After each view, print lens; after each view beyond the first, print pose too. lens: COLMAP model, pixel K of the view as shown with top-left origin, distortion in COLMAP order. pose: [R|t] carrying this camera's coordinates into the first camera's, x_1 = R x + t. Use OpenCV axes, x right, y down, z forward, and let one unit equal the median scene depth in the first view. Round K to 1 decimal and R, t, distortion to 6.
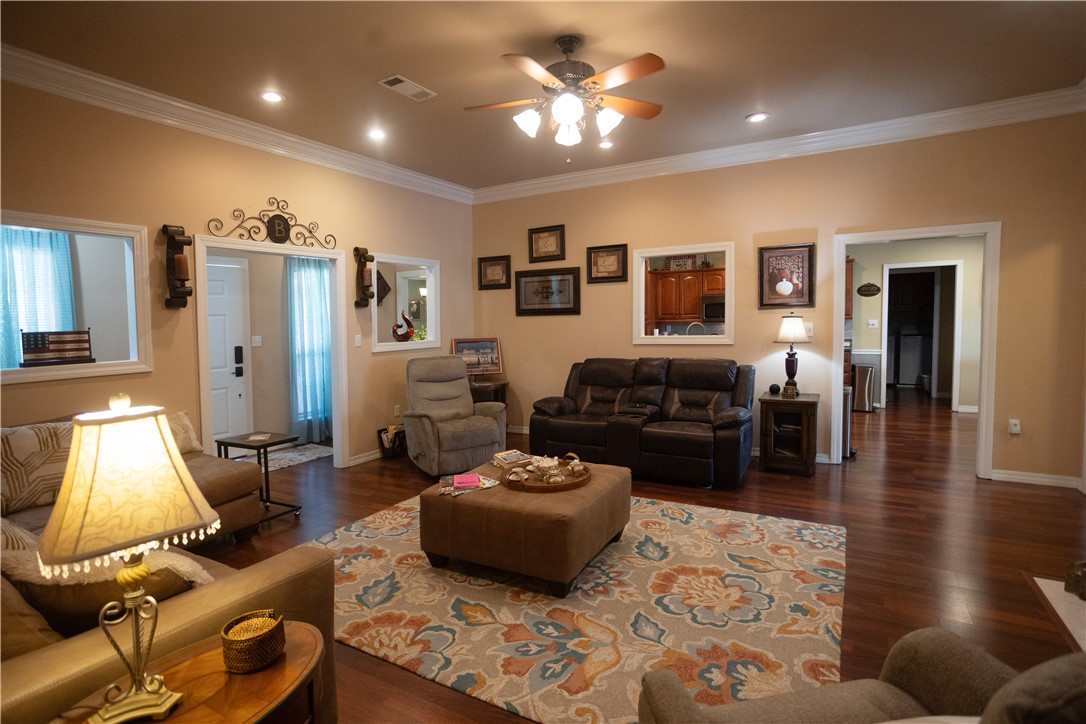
lens RADIAL K [[527.3, 0, 545.8], [0, 527.3, 362.5], [0, 0, 1]] dist [-0.016319, 0.003246]
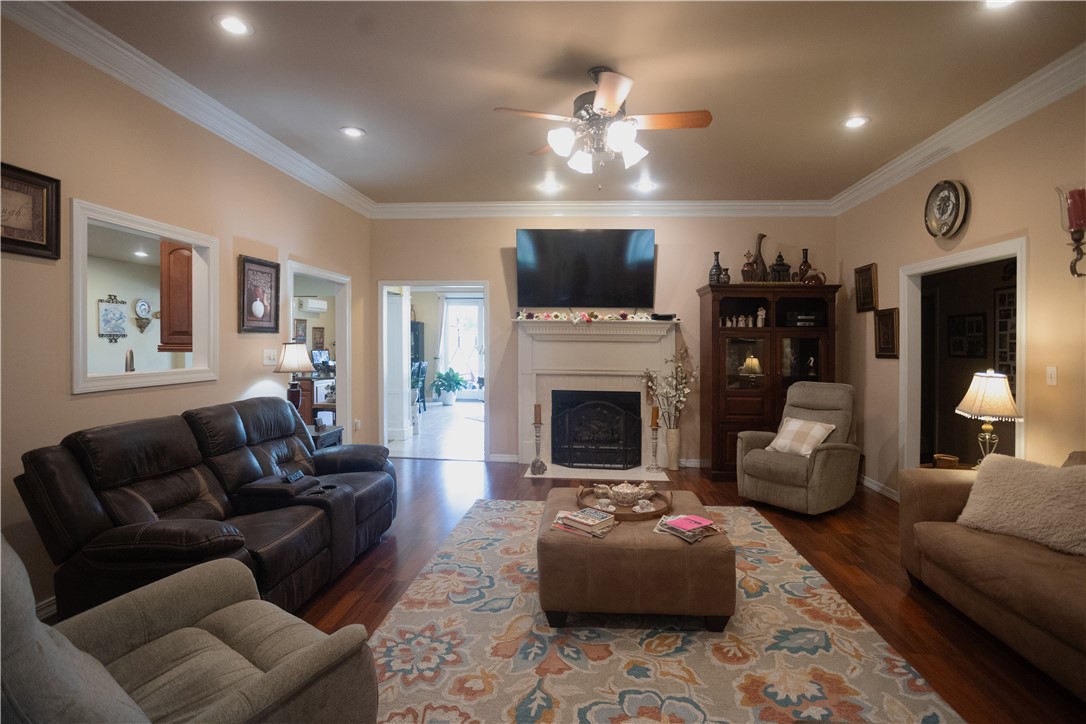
lens RADIAL K [[527.3, 0, 549.0], [0, 527.3, 354.5], [0, 0, 1]] dist [-0.016319, 0.003246]
pose [[-0.416576, 0.003189, 0.909095, -0.879592], [0.068272, 0.997280, 0.027786, -0.101471], [-0.906533, 0.073641, -0.415661, 1.593841]]
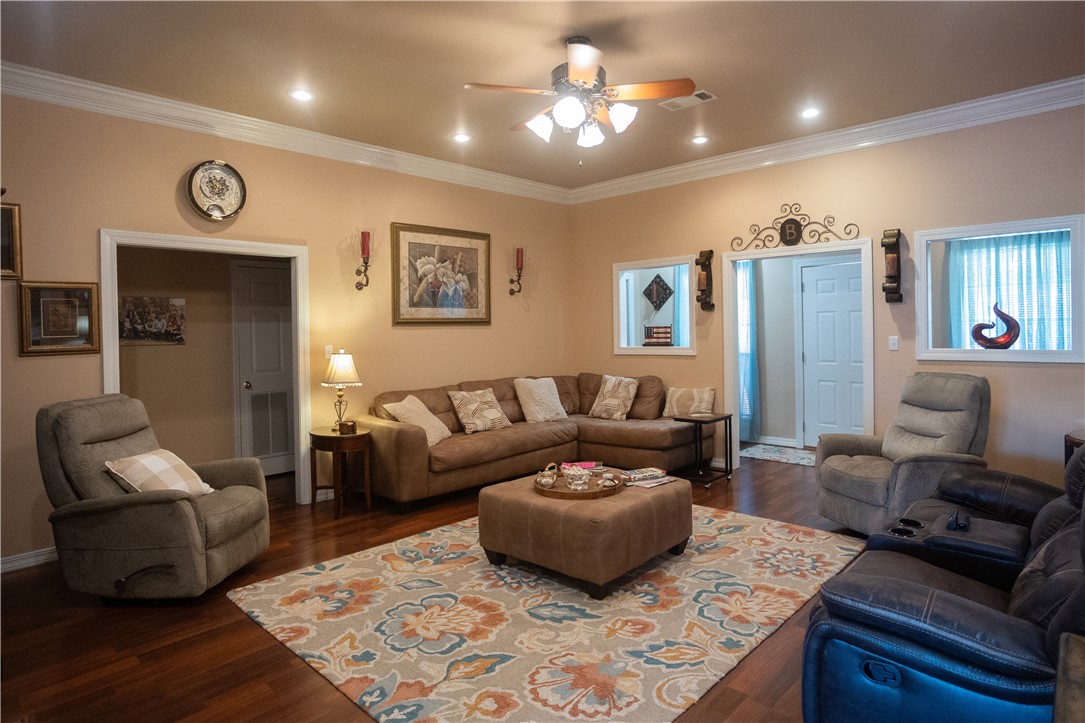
lens RADIAL K [[619.0, 0, 592.2], [0, 619.0, 320.9], [0, 0, 1]] dist [-0.019791, 0.000334]
pose [[-0.189904, 0.014397, -0.981697, 1.200588], [-0.052627, 0.998306, 0.024821, -0.129538], [0.980391, 0.056378, -0.188824, 1.292572]]
